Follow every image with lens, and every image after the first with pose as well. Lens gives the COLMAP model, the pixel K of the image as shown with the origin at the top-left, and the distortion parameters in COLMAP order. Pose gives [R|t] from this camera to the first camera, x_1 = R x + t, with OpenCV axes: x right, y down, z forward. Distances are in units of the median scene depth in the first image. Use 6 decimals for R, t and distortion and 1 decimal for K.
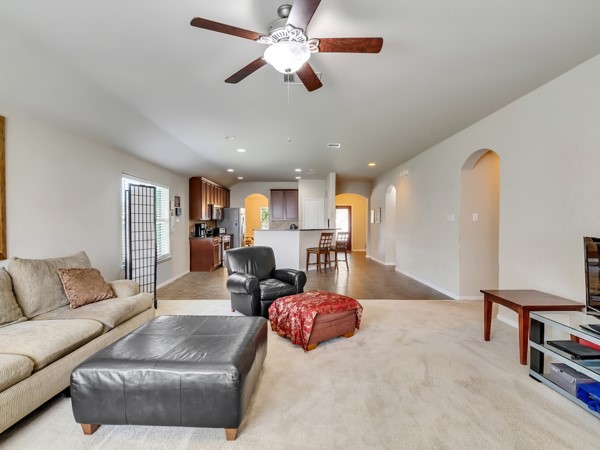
lens RADIAL K [[306.9, 0, 293.5], [0, 306.9, 224.3], [0, 0, 1]] dist [-0.008194, 0.006125]
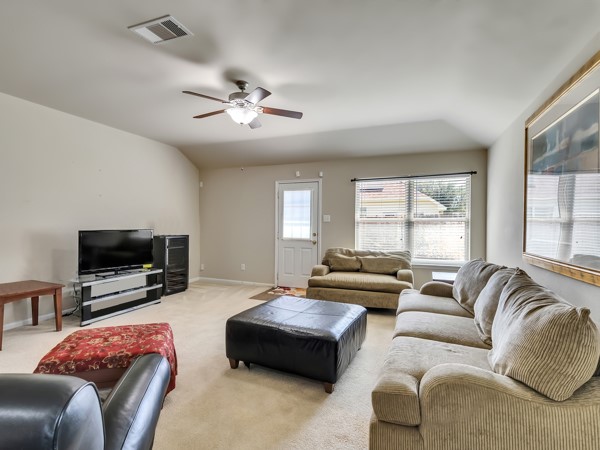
lens RADIAL K [[306.9, 0, 296.7], [0, 306.9, 225.6], [0, 0, 1]] dist [-0.008194, 0.006125]
pose [[-0.934536, -0.007603, 0.355787, -0.337545], [-0.003130, 0.999909, 0.013147, -0.004830], [-0.355855, 0.011173, -0.934474, 0.954837]]
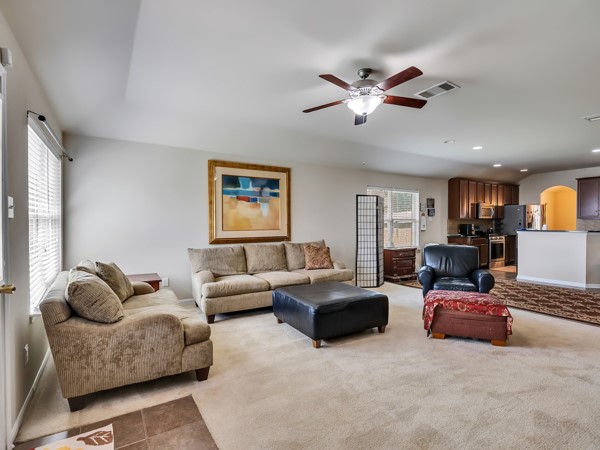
lens RADIAL K [[306.9, 0, 295.3], [0, 306.9, 222.8], [0, 0, 1]] dist [-0.008194, 0.006125]
pose [[0.534790, 0.003509, -0.844978, 0.409698], [-0.006114, 0.999981, 0.000283, -0.000538], [0.844963, 0.005015, 0.534802, -0.008860]]
